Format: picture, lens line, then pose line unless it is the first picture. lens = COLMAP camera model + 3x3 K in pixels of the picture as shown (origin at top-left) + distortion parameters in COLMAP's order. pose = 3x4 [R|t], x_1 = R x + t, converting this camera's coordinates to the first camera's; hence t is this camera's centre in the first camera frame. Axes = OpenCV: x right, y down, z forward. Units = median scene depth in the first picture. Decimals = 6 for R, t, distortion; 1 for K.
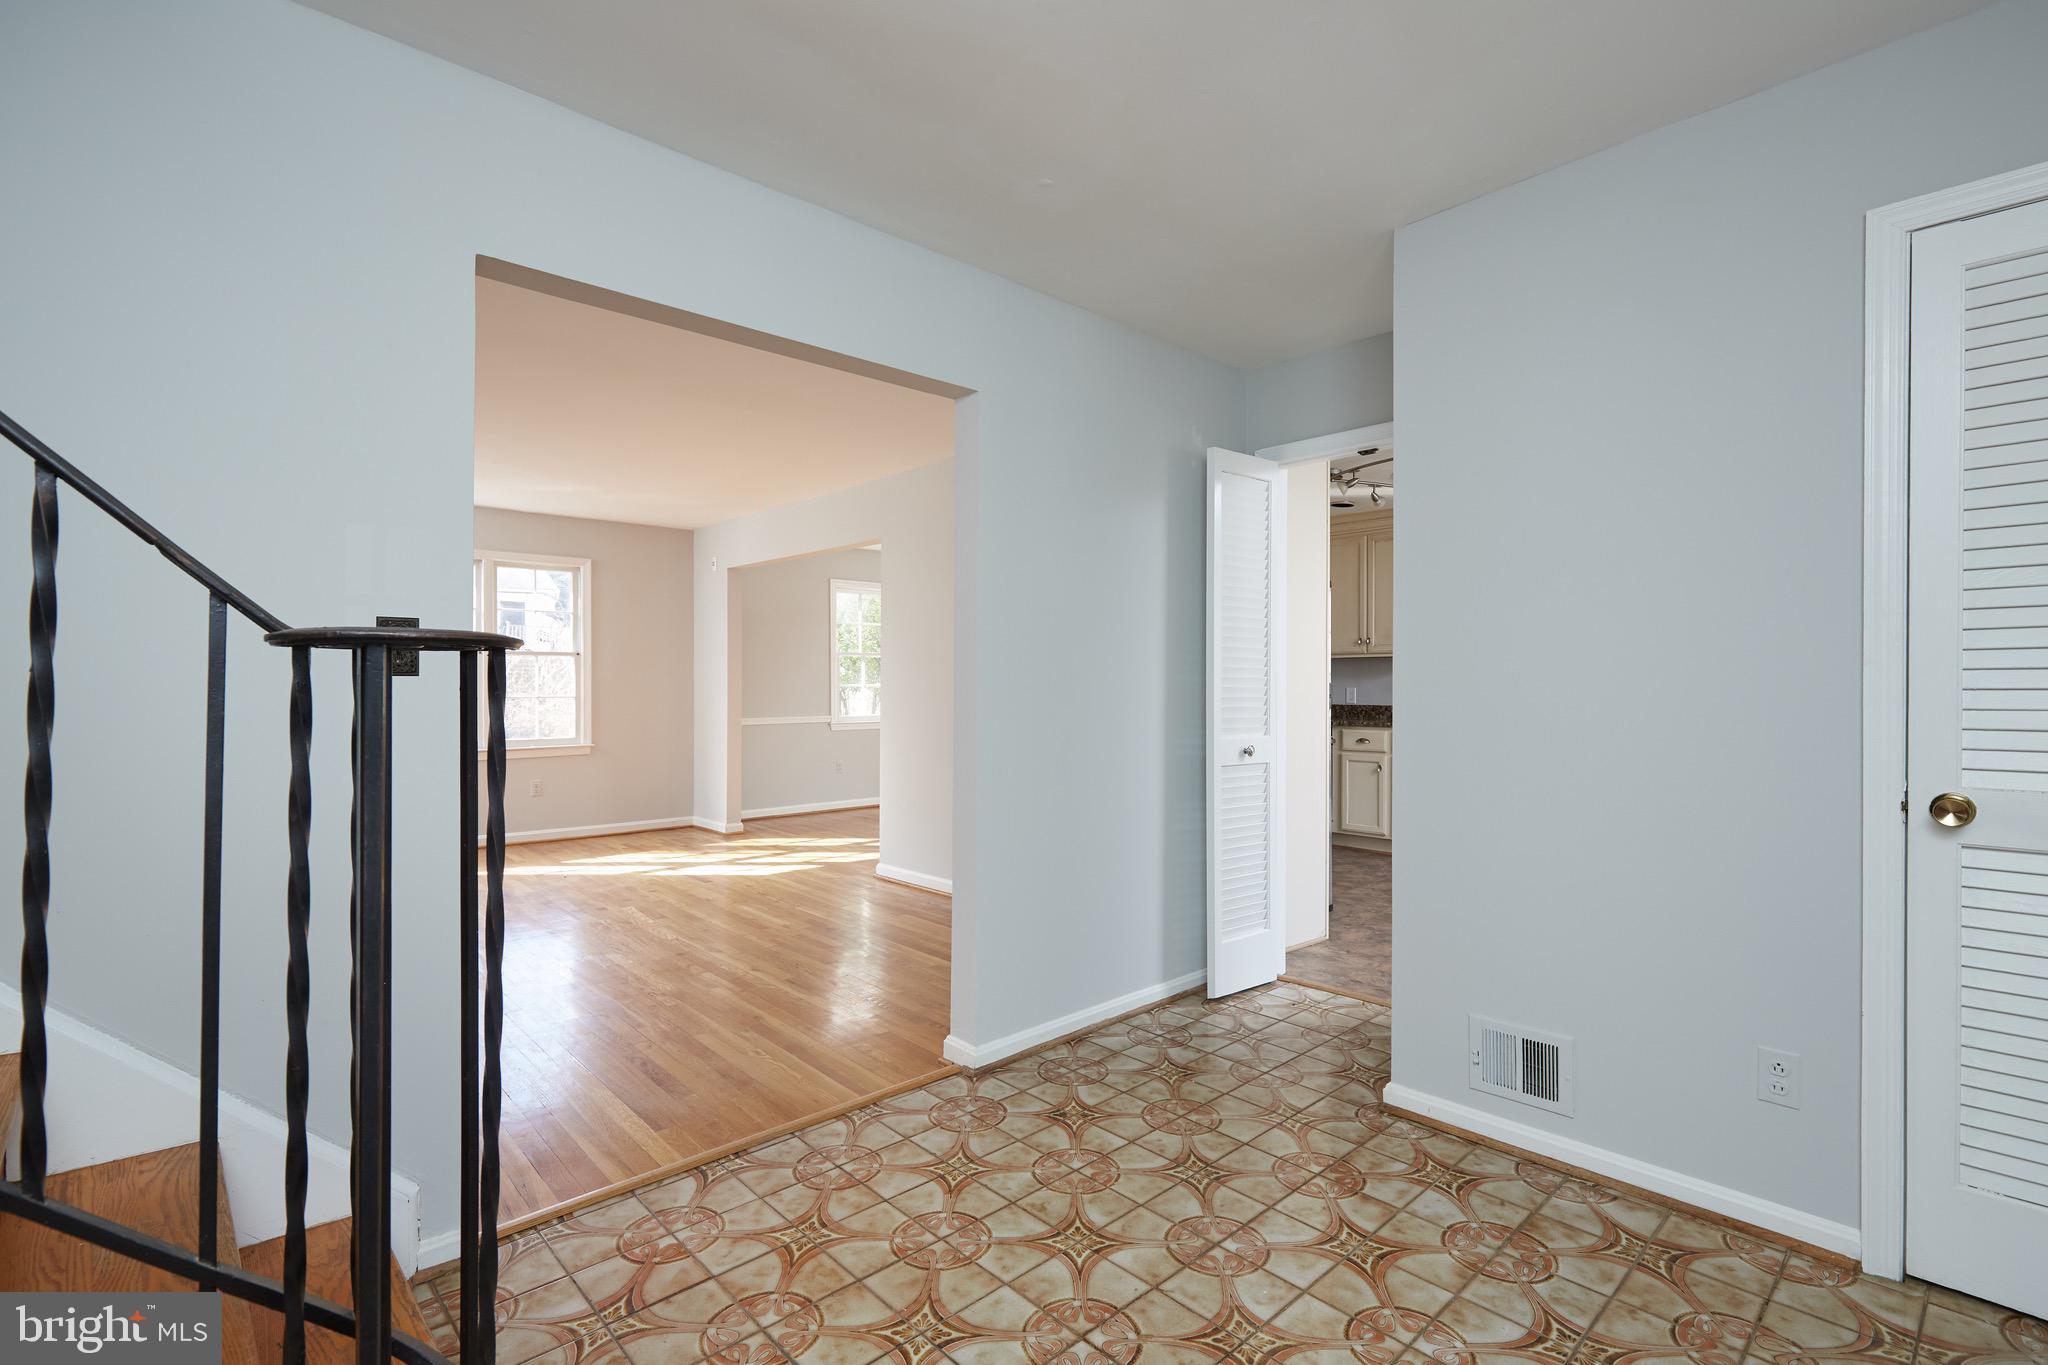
lens RADIAL K [[938.4, 0, 1031.5], [0, 938.4, 686.6], [0, 0, 1]] dist [-0.000421, 0.001287]
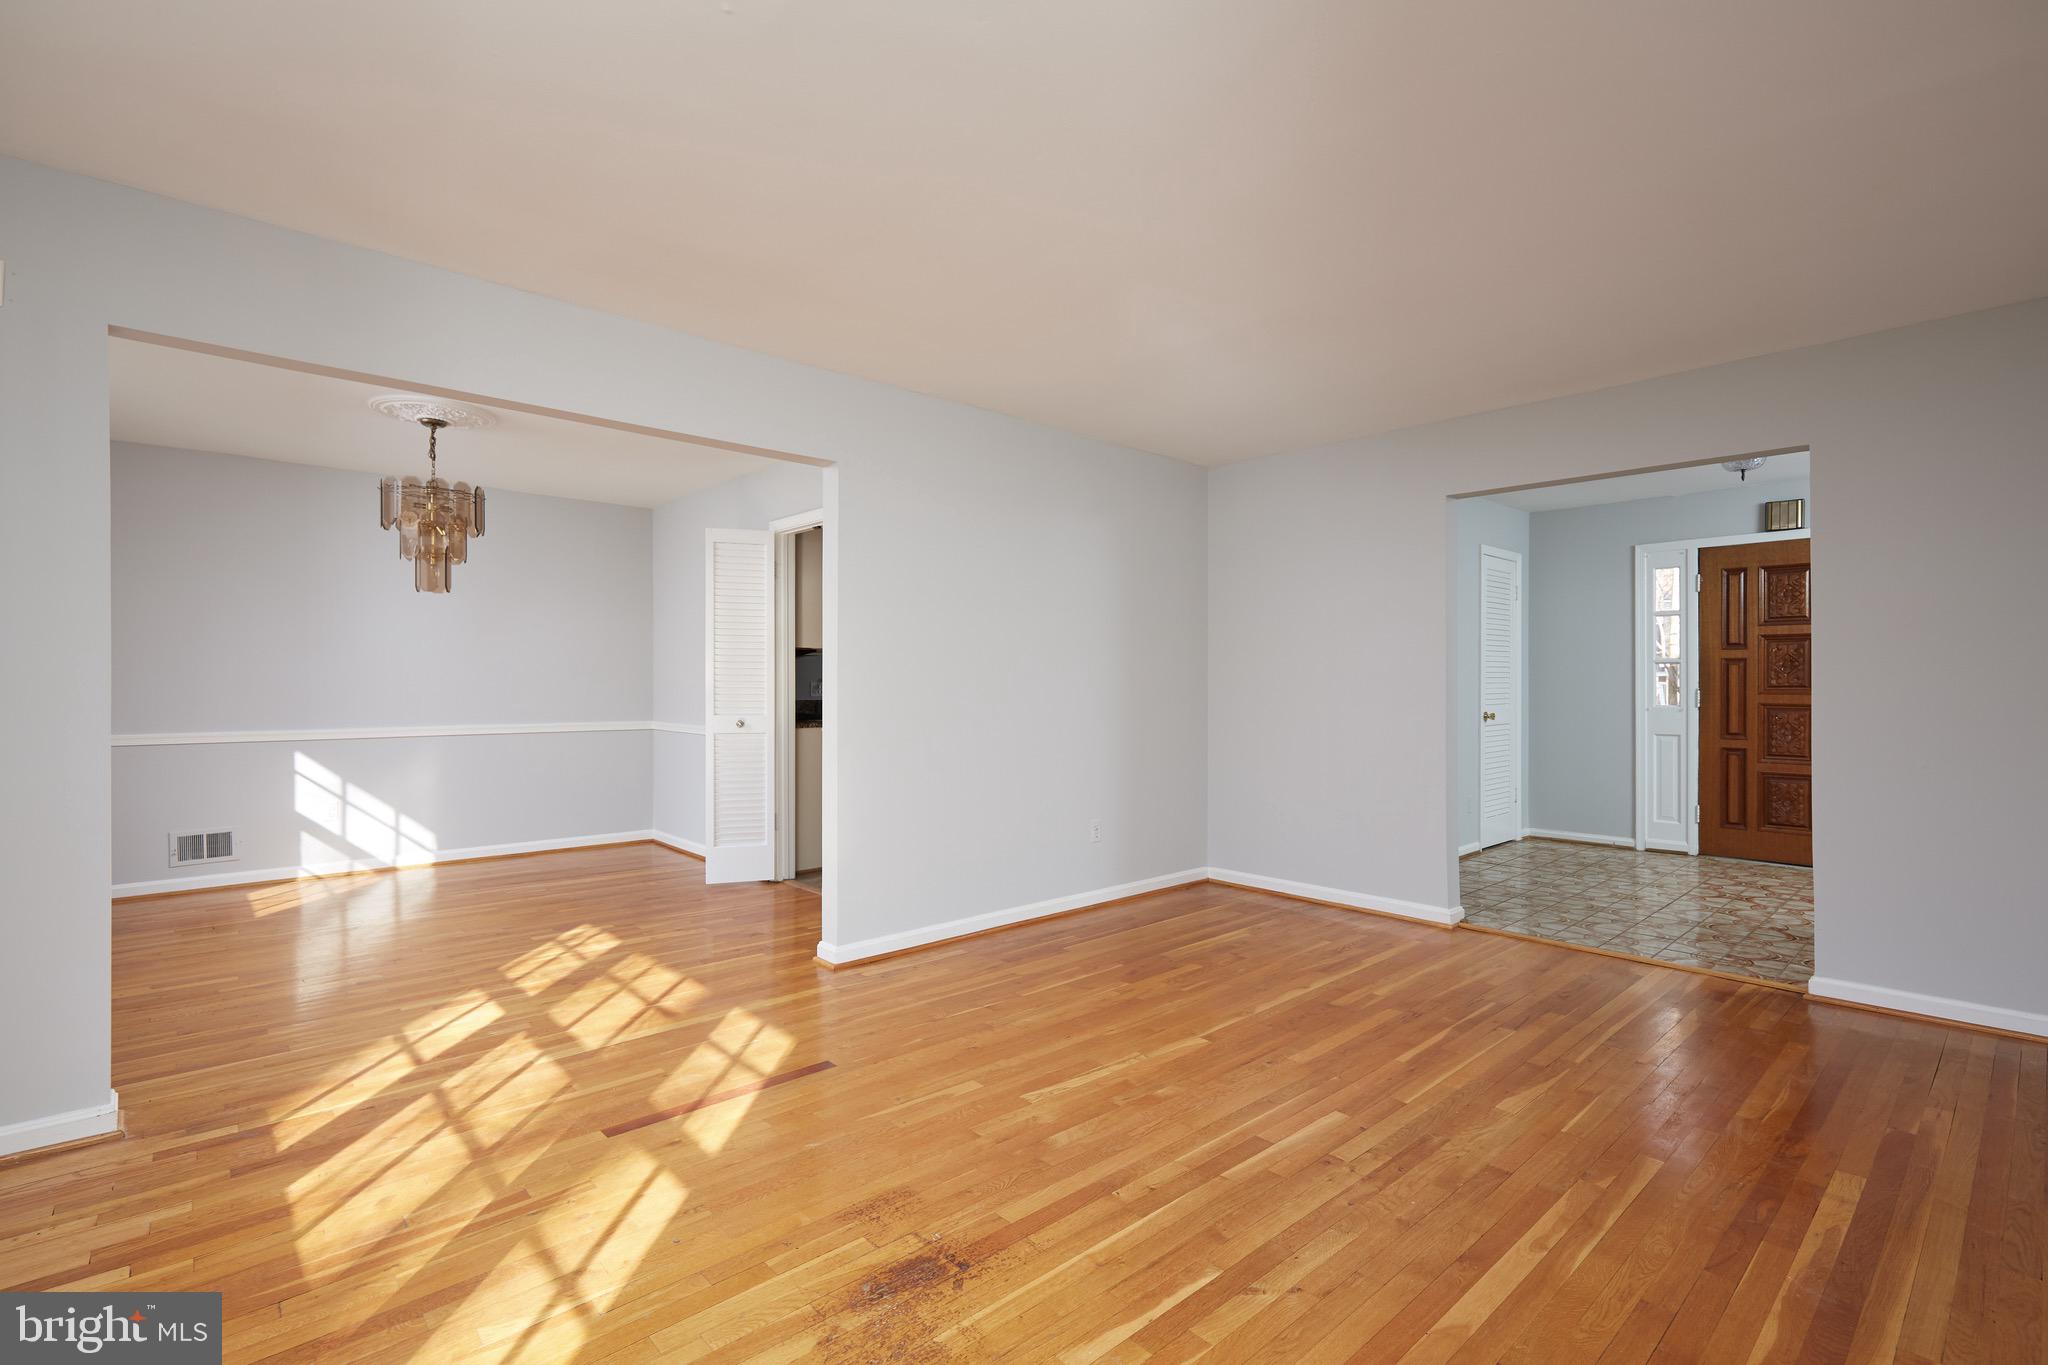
lens RADIAL K [[938.4, 0, 1017.0], [0, 938.4, 682.5], [0, 0, 1]] dist [-0.000421, 0.001287]
pose [[0.000974, 0.004027, 0.999991, -0.663089], [0.002441, 0.999989, -0.004029, 0.002582], [-0.999997, 0.002444, 0.000964, 0.696811]]
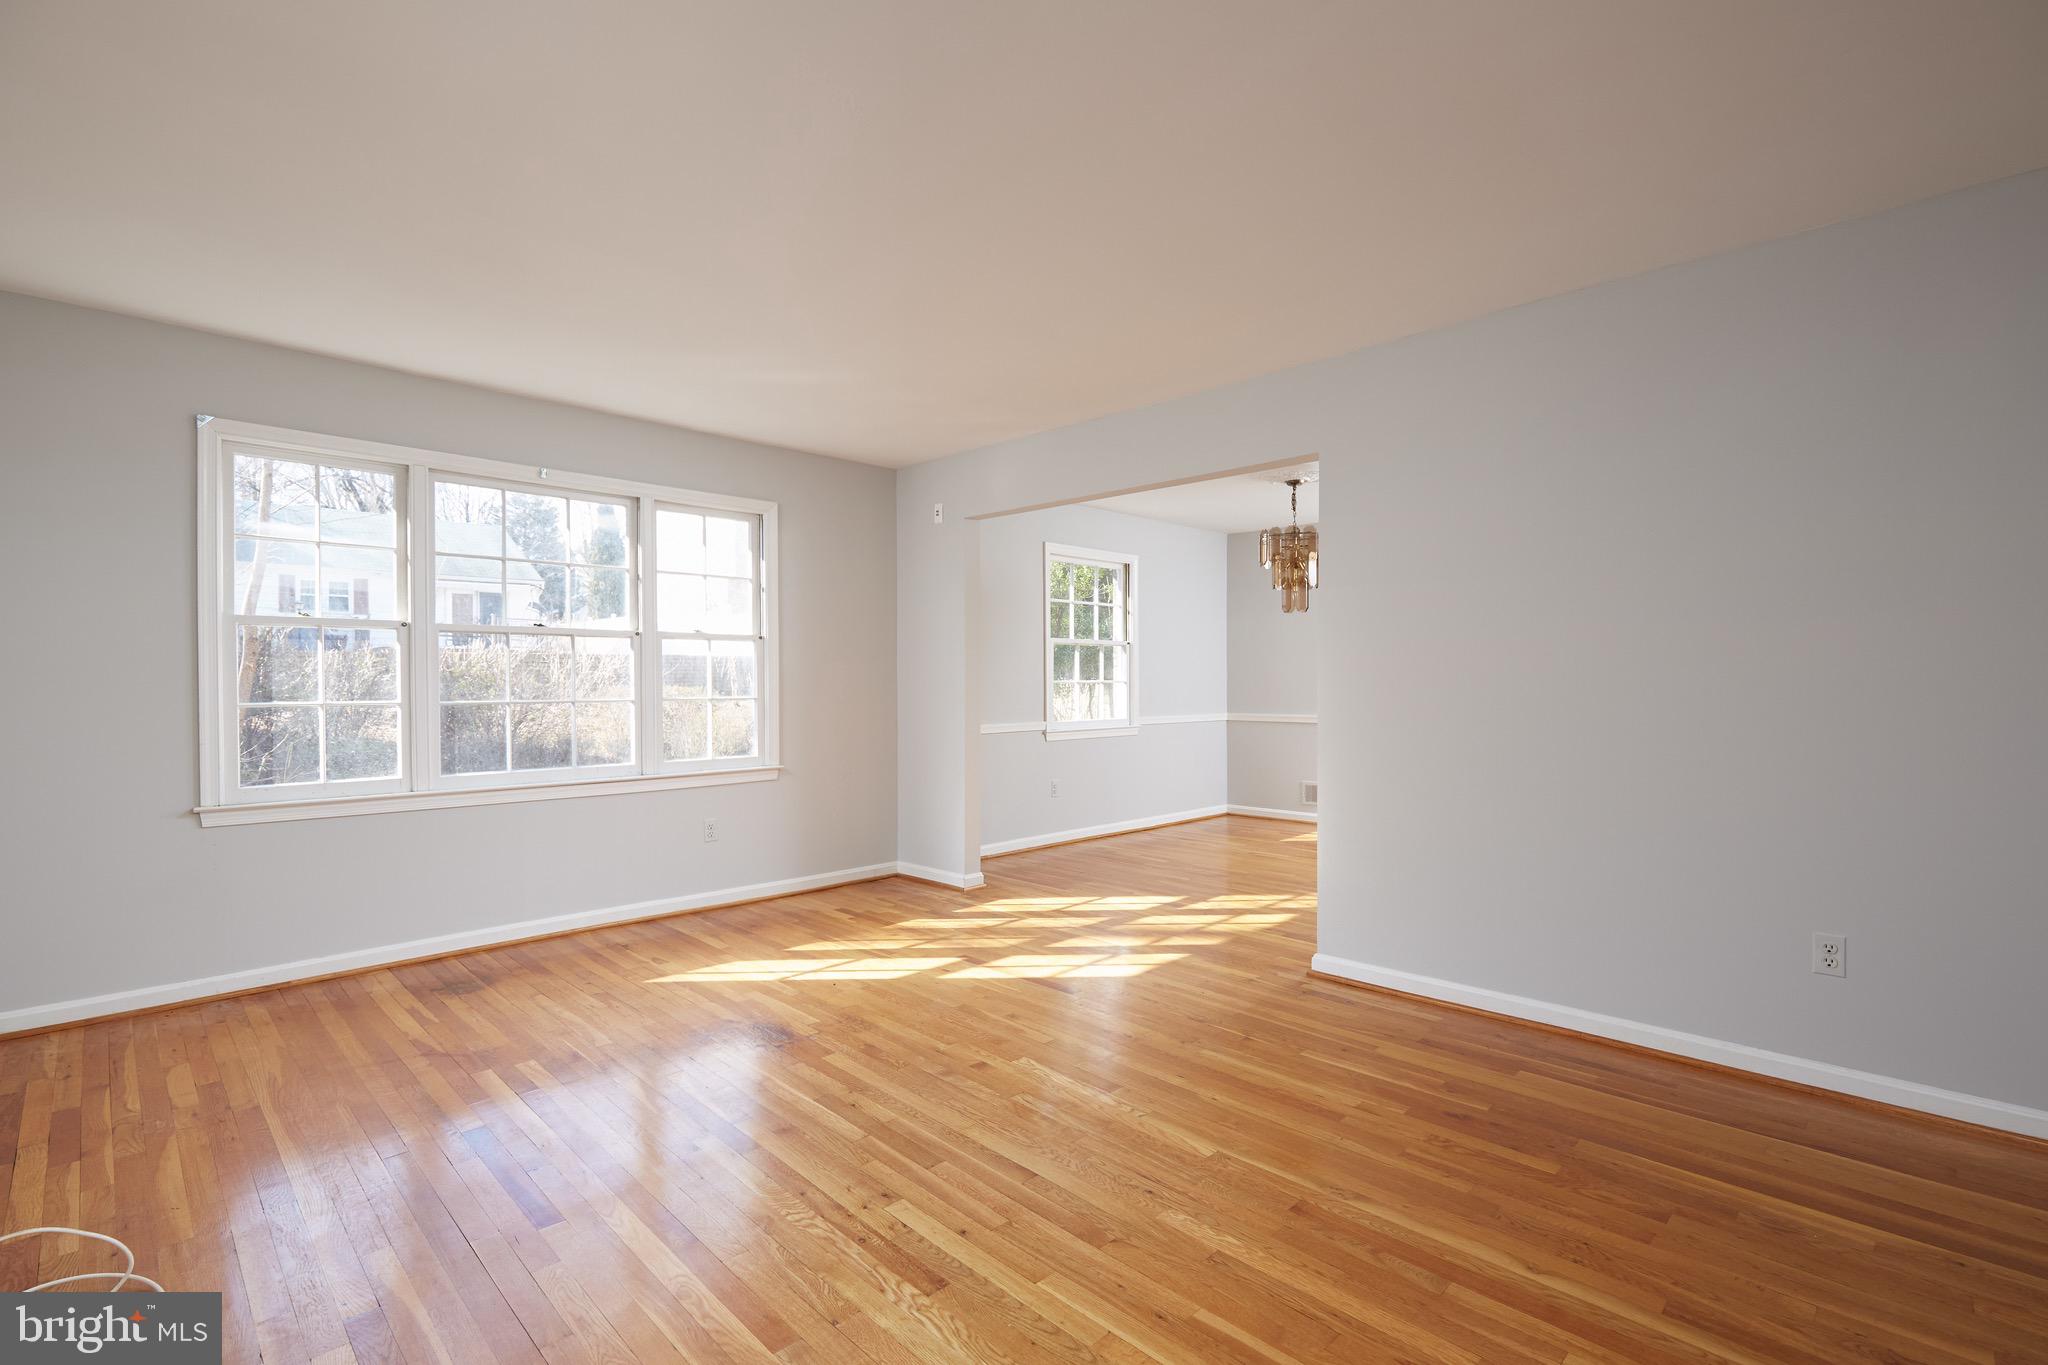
lens RADIAL K [[938.4, 0, 1031.3], [0, 938.4, 681.1], [0, 0, 1]] dist [-0.000421, 0.001287]
pose [[0.999106, -0.002354, 0.042214, -0.309032], [0.002499, 0.999991, -0.003376, 0.001135], [-0.042205, 0.003478, 0.999103, 0.287307]]
